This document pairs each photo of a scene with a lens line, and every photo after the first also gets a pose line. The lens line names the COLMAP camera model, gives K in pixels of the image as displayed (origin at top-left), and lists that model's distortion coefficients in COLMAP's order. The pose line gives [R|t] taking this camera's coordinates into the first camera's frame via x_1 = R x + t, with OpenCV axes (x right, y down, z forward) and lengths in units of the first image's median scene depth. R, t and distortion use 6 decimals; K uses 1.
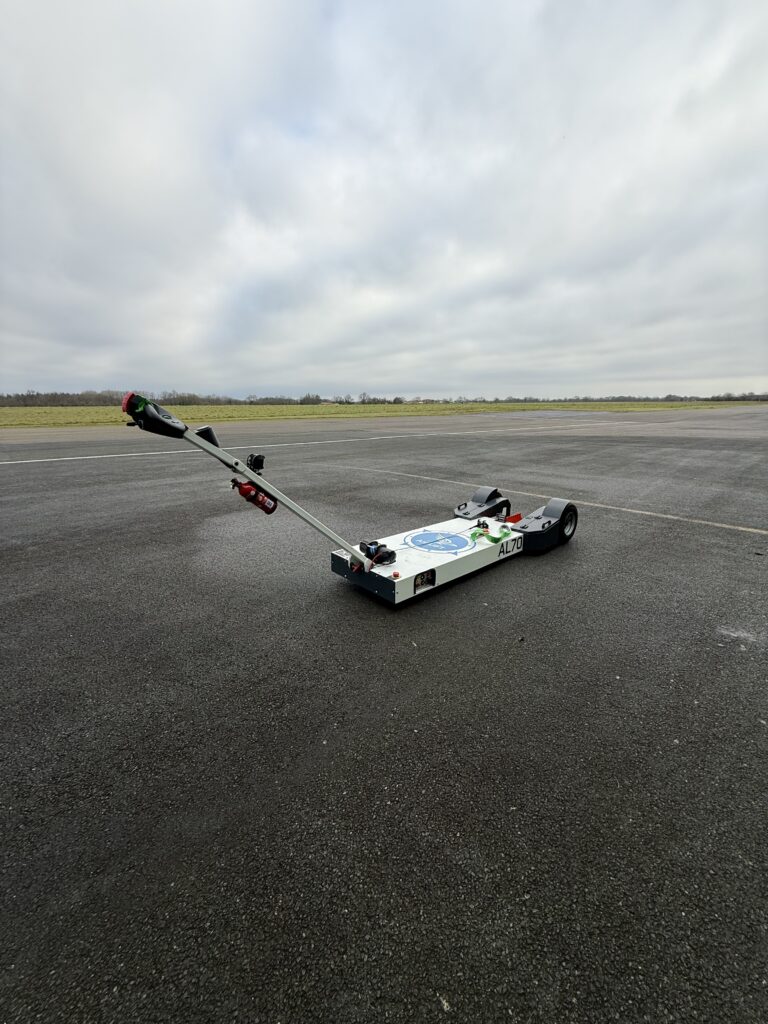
lens RADIAL K [[403.6, 0, 384.0], [0, 403.6, 512.0], [0, 0, 1]] dist [-0.001660, -0.000142]
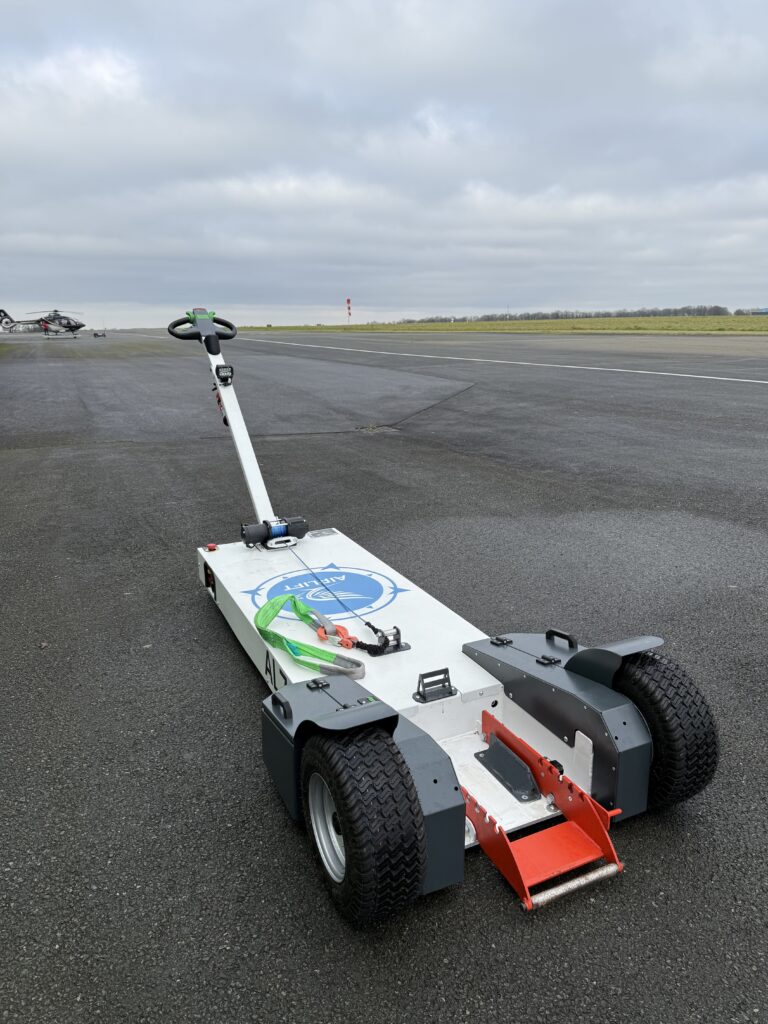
lens RADIAL K [[704.3, 0, 384.0], [0, 704.3, 512.0], [0, 0, 1]] dist [0.092687, -0.101809]
pose [[-0.270732, 0.257284, -0.927636, 0.864947], [-0.228632, 0.918866, 0.321579, -0.300729], [0.935110, 0.299149, -0.189943, 1.164567]]
